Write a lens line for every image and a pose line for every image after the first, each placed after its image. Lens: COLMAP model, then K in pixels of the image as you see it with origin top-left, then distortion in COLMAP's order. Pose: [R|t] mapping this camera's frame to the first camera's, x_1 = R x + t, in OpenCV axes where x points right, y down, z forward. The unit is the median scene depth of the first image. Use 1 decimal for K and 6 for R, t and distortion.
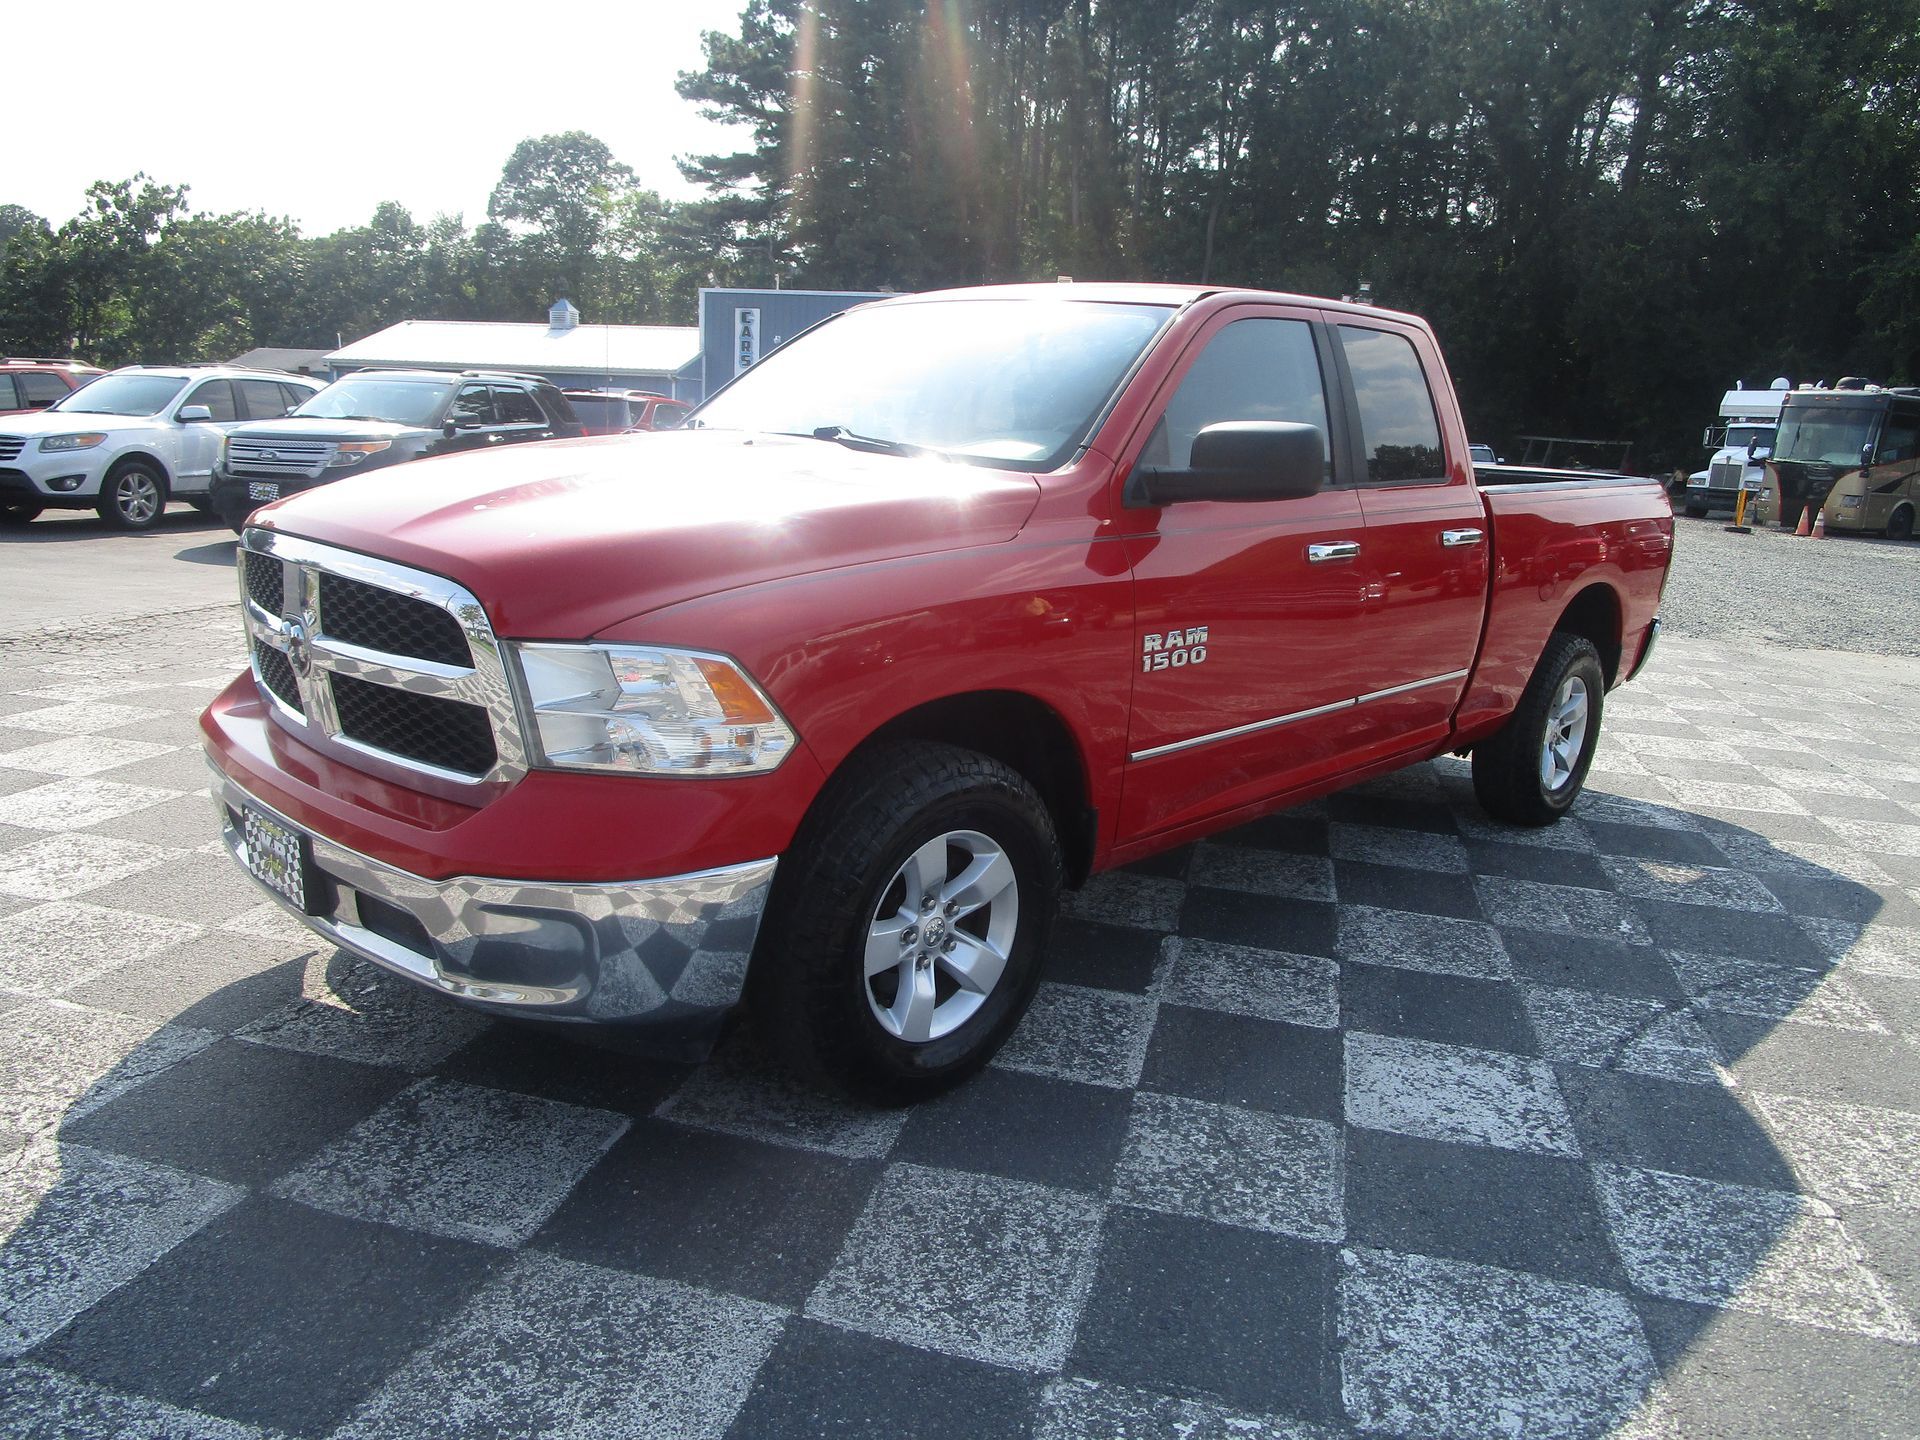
lens RADIAL K [[1413.3, 0, 959.2], [0, 1413.3, 712.4], [0, 0, 1]] dist [-0.004216, 0.006451]
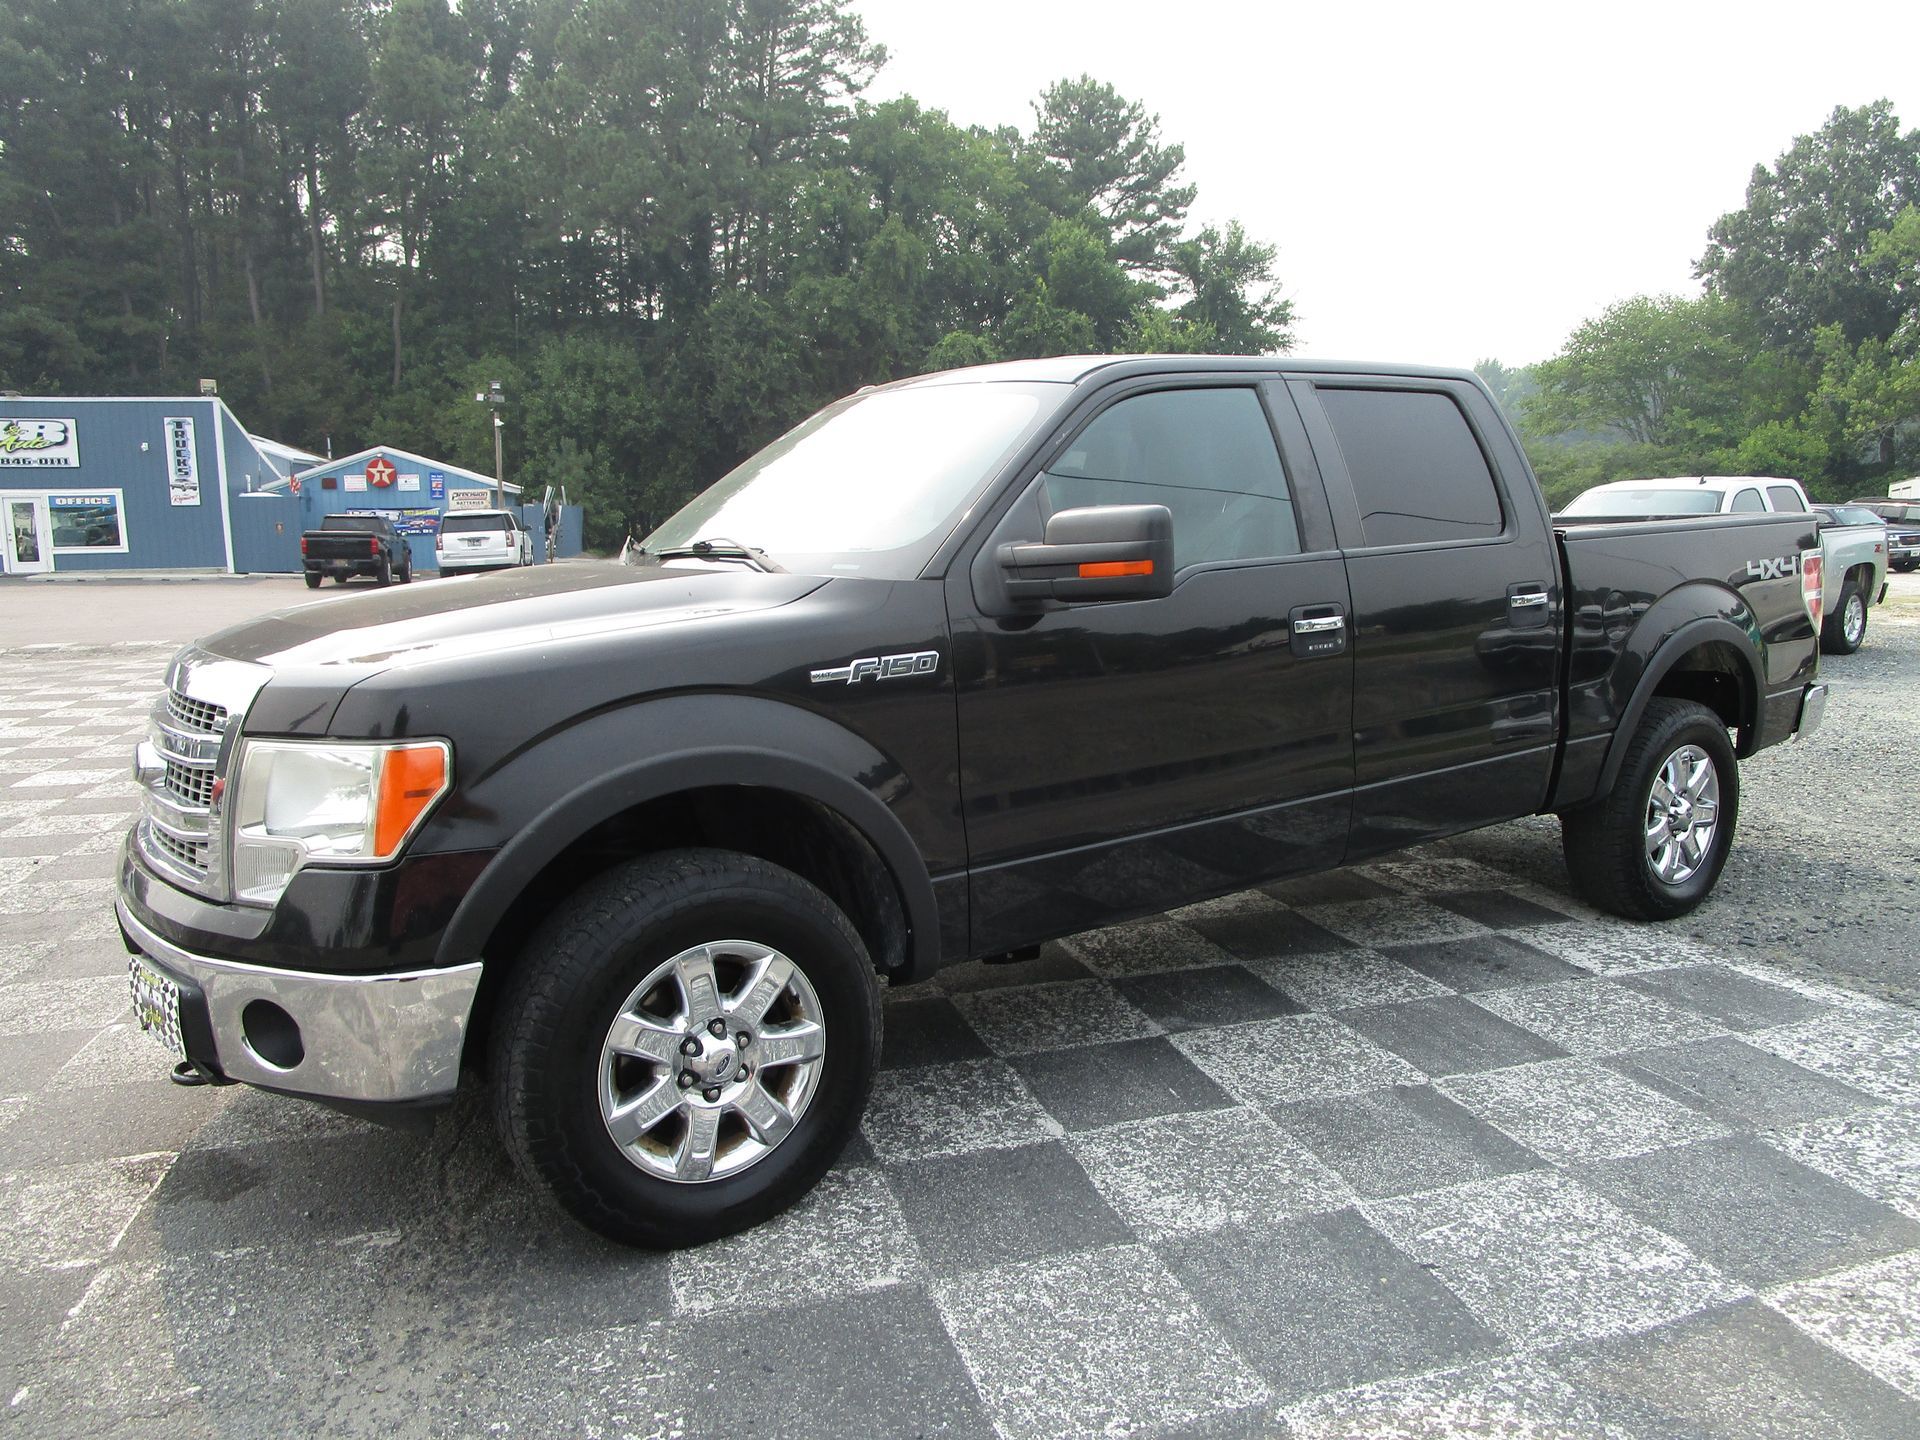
lens RADIAL K [[1413.3, 0, 968.6], [0, 1413.3, 714.2], [0, 0, 1]] dist [-0.004216, 0.006451]
pose [[0.879116, -0.124383, 0.460091, 0.038848], [0.146513, 0.989129, -0.012543, 0.026013], [-0.453529, 0.078436, 0.887783, -0.124908]]
